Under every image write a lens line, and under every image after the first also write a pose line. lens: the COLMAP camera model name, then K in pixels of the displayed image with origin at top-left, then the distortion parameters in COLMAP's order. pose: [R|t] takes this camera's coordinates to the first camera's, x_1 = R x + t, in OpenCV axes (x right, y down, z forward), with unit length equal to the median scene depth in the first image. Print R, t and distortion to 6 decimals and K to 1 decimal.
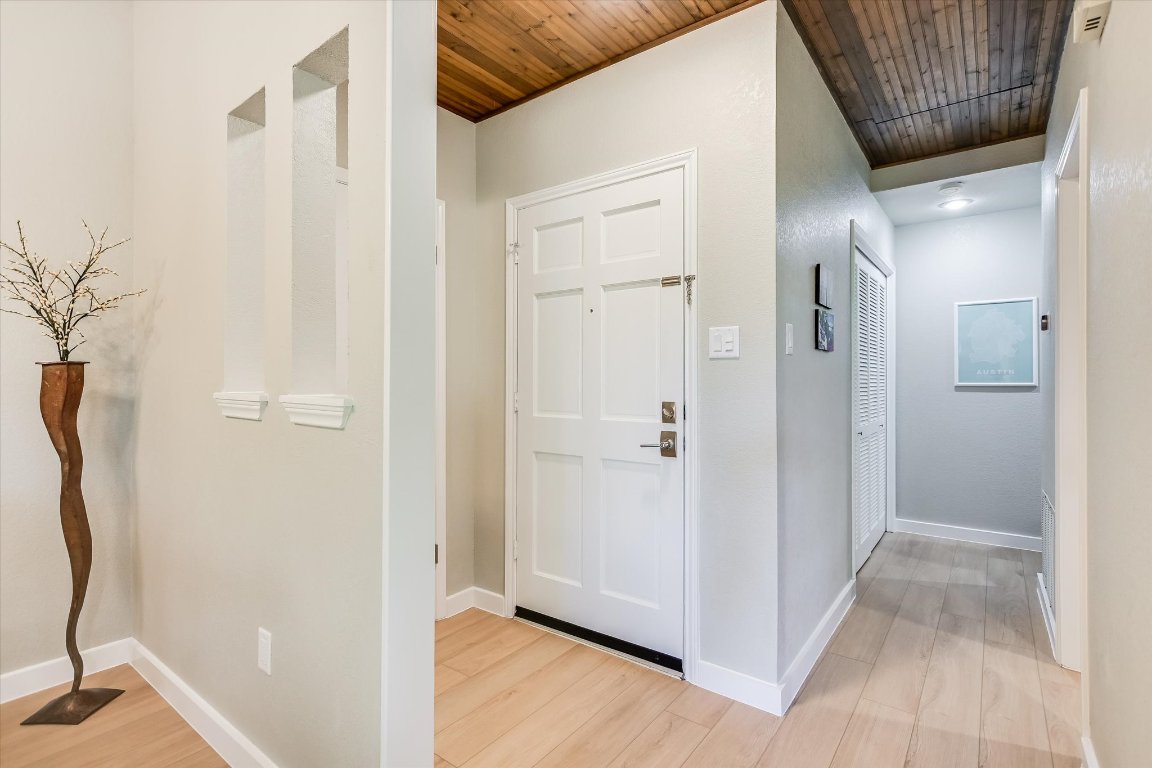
lens RADIAL K [[593.4, 0, 591.0], [0, 593.4, 378.4], [0, 0, 1]] dist [-0.000572, 0.000610]
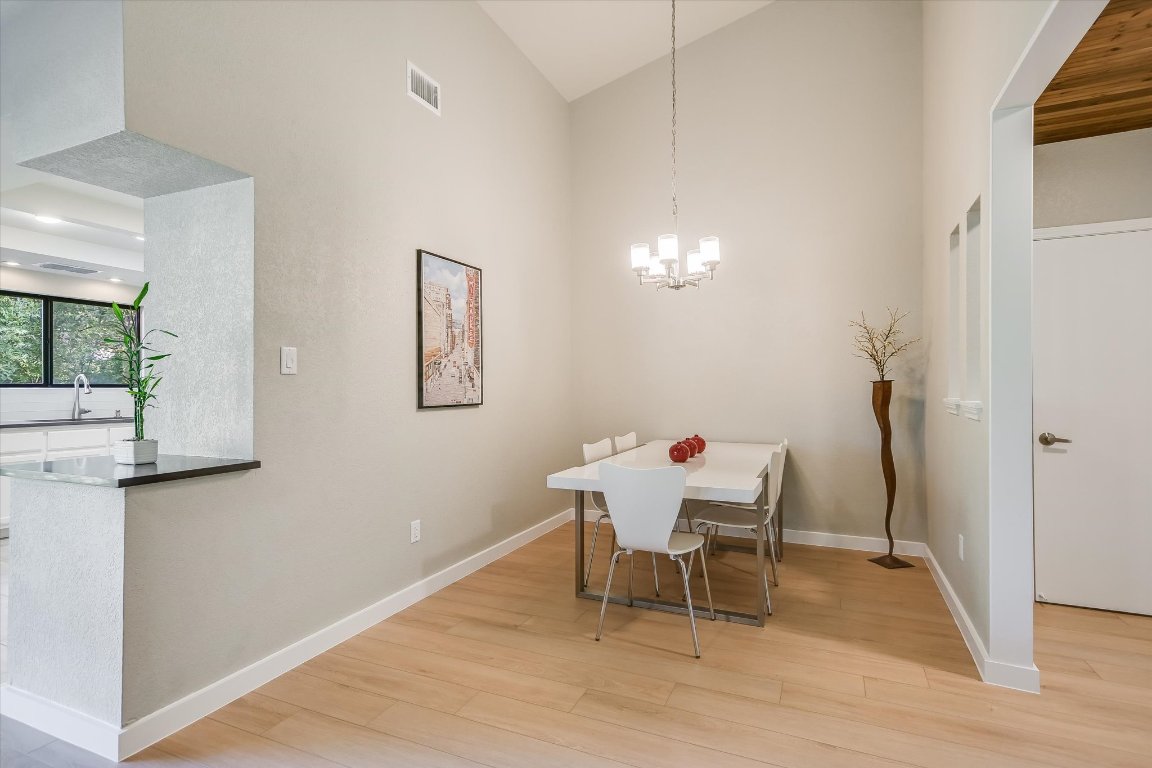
lens RADIAL K [[567.9, 0, 576.0], [0, 567.9, 384.0], [0, 0, 1]] dist [0.010951, 0.000231]
pose [[0.246122, -0.002885, -0.969234, 0.651539], [0.012079, 0.999927, 0.000091, -0.028477], [0.969163, -0.011730, 0.246139, -0.412843]]
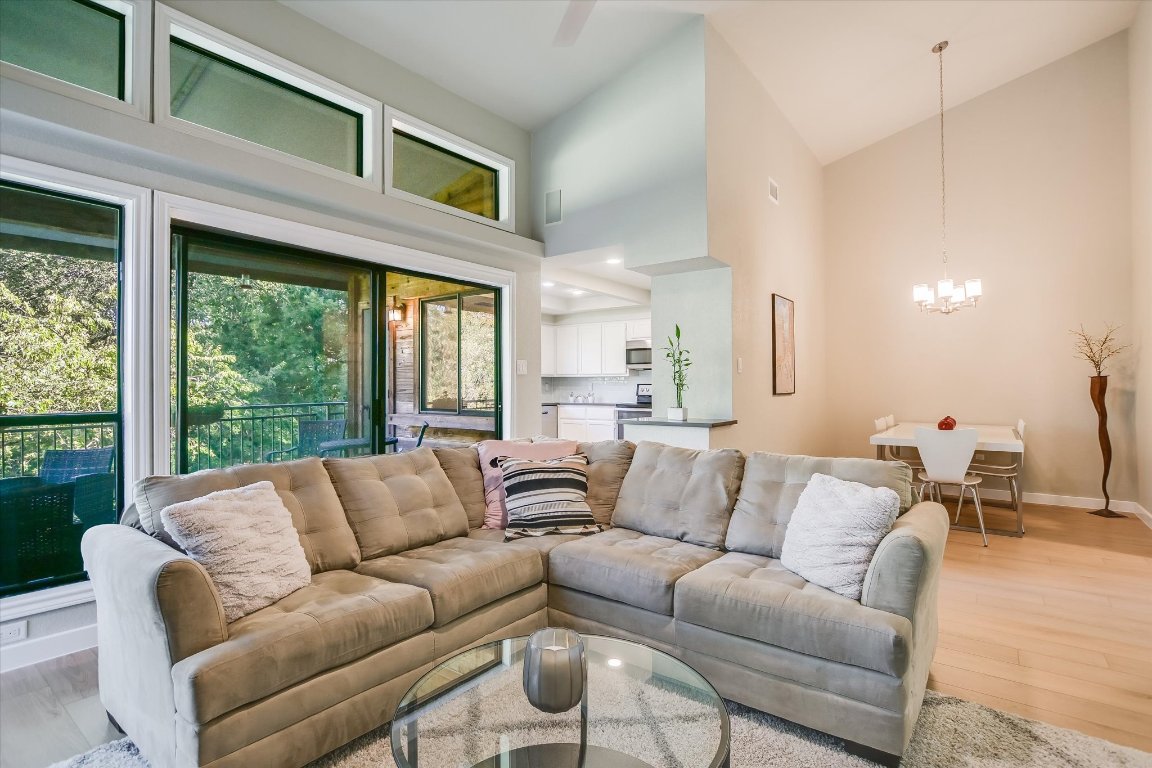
lens RADIAL K [[593.4, 0, 591.0], [0, 593.4, 378.4], [0, 0, 1]] dist [-0.000572, 0.000610]
pose [[0.080480, -0.011209, -0.996693, 1.439545], [0.013779, 0.999854, -0.010132, -0.021892], [0.996661, -0.012918, 0.080623, -1.344541]]
